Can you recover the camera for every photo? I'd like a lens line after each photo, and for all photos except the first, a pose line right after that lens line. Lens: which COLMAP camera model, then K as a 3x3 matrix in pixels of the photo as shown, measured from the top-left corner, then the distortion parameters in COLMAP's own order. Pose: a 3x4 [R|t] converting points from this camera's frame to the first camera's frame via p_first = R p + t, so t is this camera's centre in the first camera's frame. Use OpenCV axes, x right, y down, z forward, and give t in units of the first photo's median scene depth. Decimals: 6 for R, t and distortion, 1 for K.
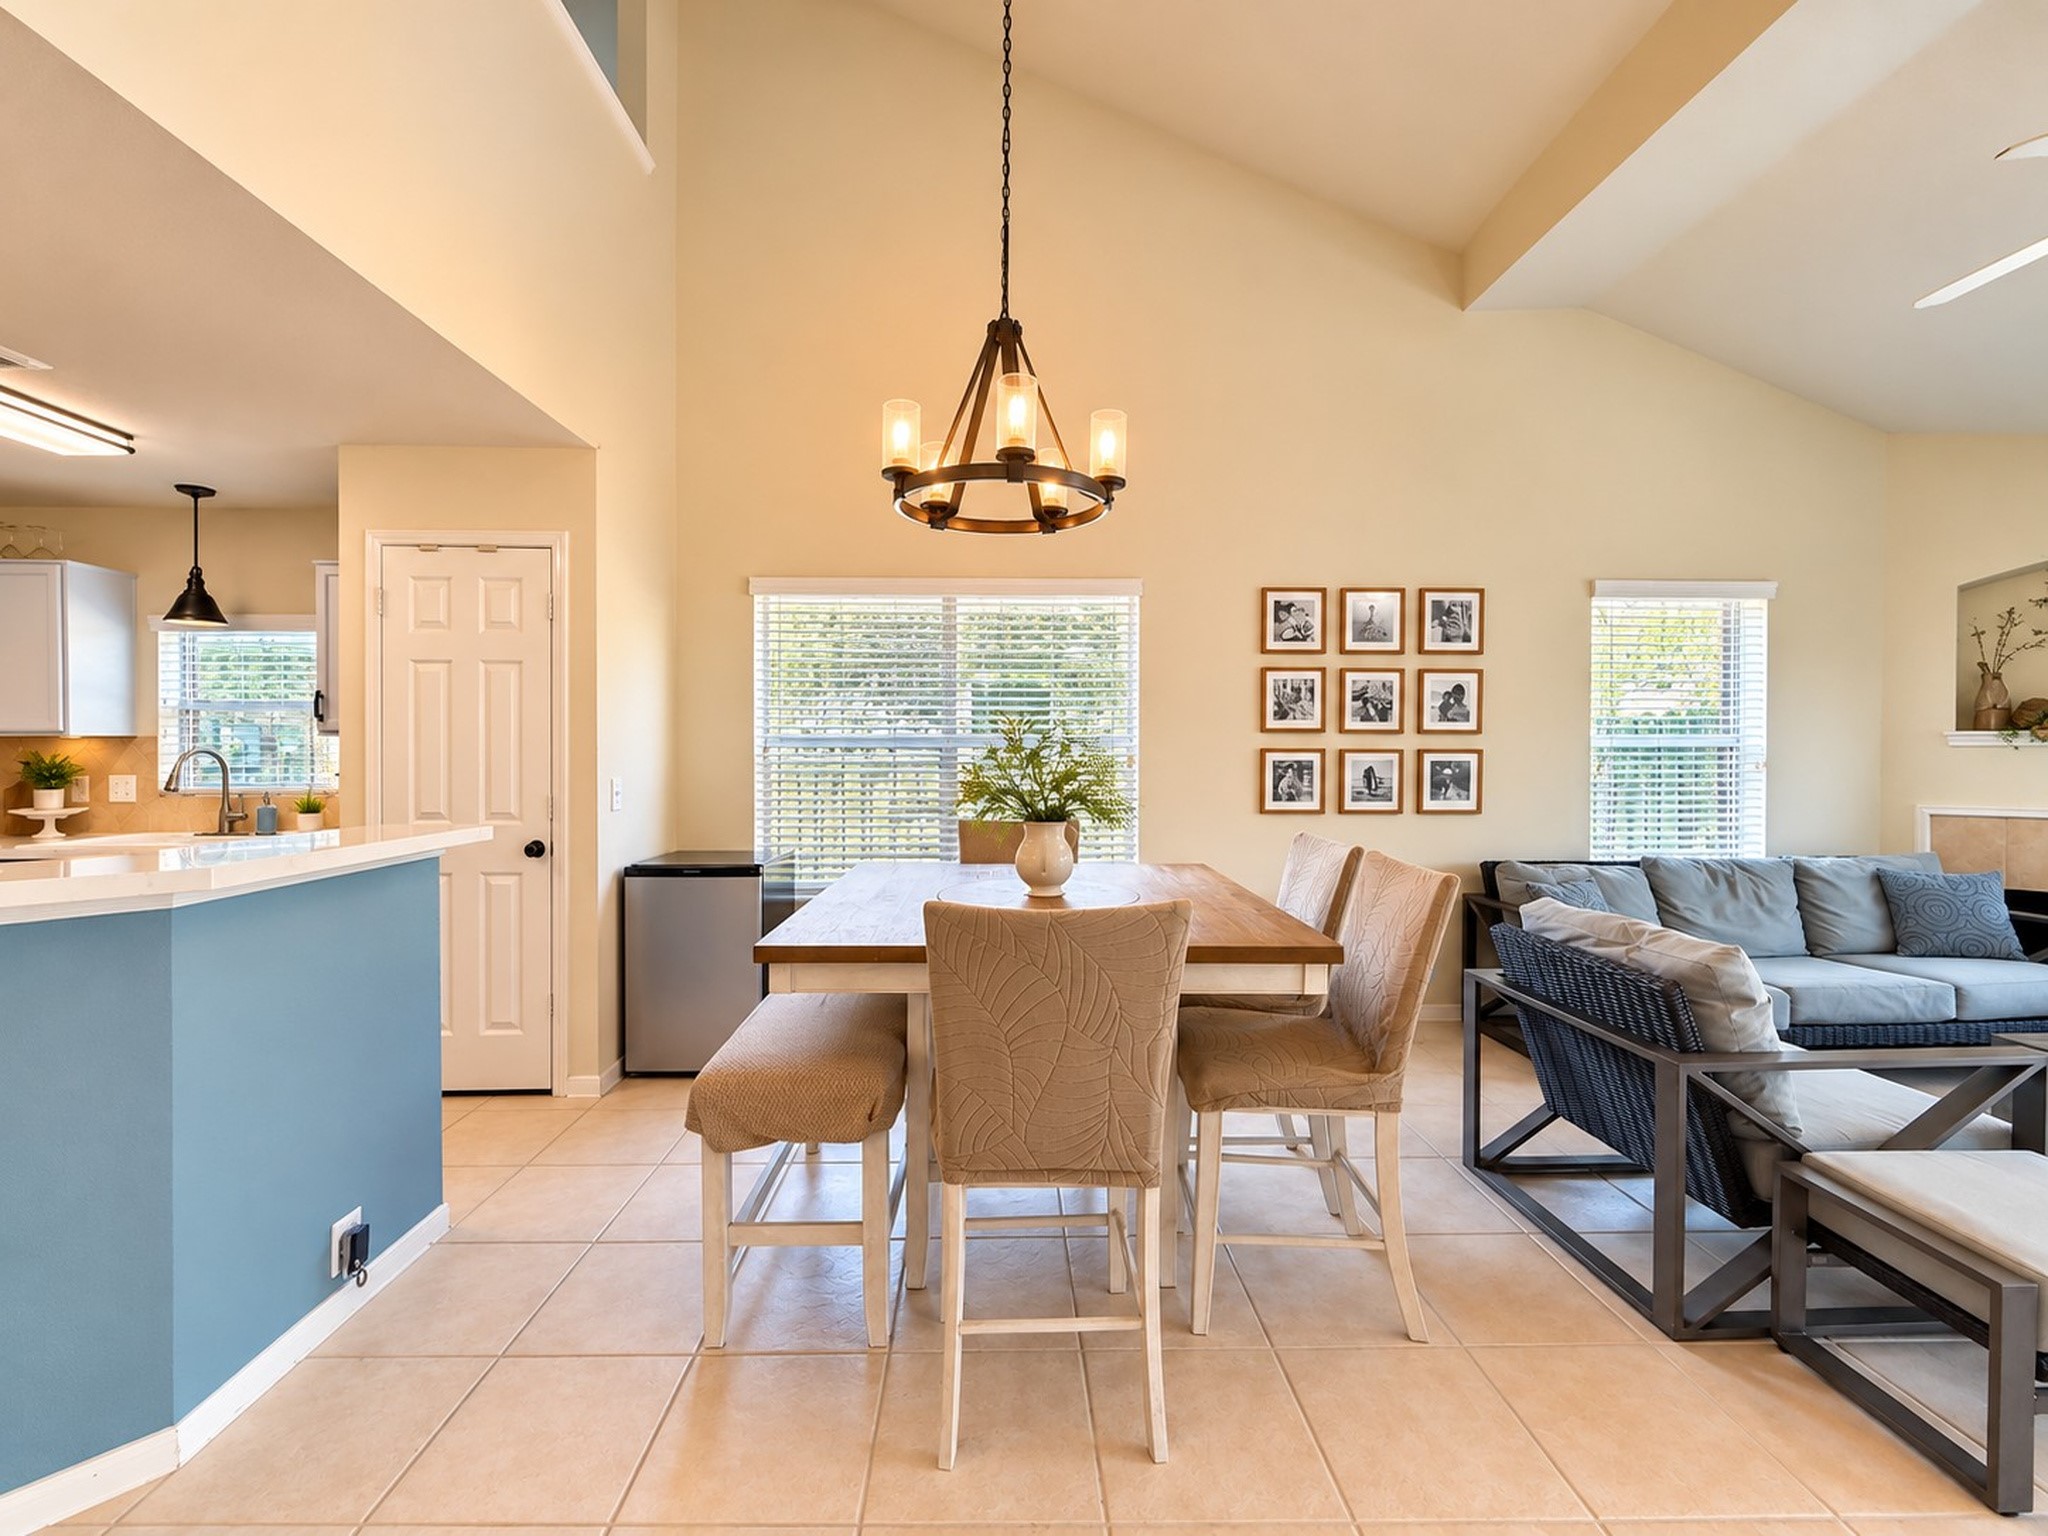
lens RADIAL K [[799.4, 0, 1009.6], [0, 799.4, 770.2], [0, 0, 1]] dist [-0.004179, -0.003381]
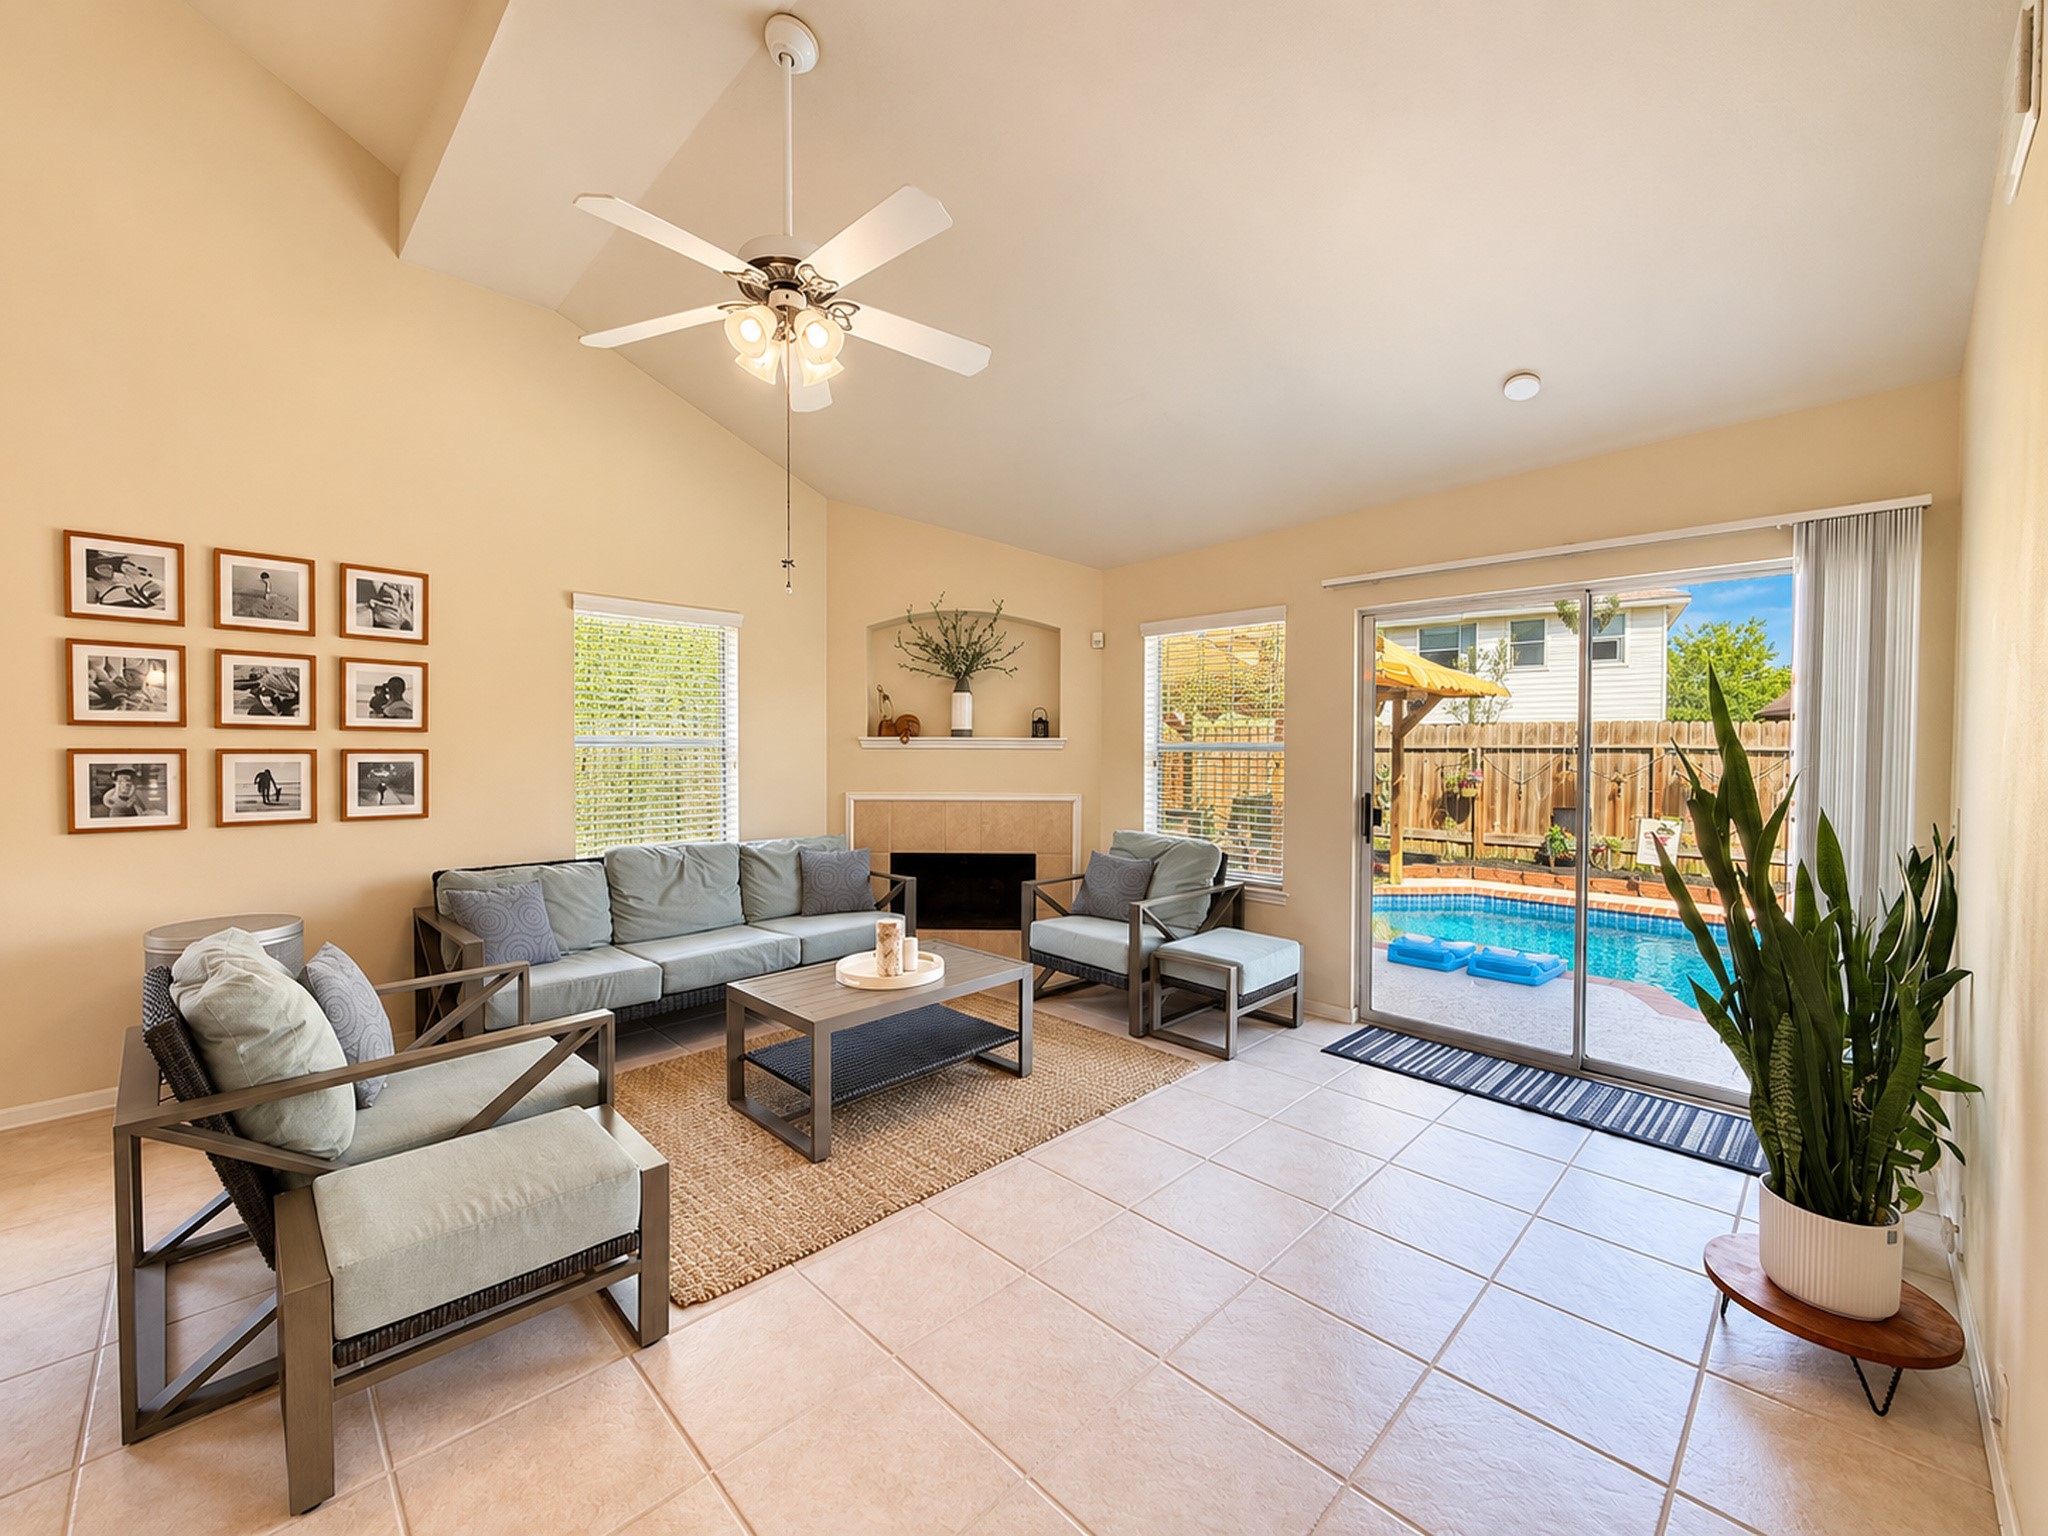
lens RADIAL K [[799.4, 0, 1056.7], [0, 799.4, 762.5], [0, 0, 1]] dist [-0.004179, -0.003381]
pose [[0.715681, -0.009557, 0.698361, 0.467197], [0.004443, 0.999948, 0.009132, -0.015873], [-0.698413, -0.003433, 0.715687, -0.161483]]
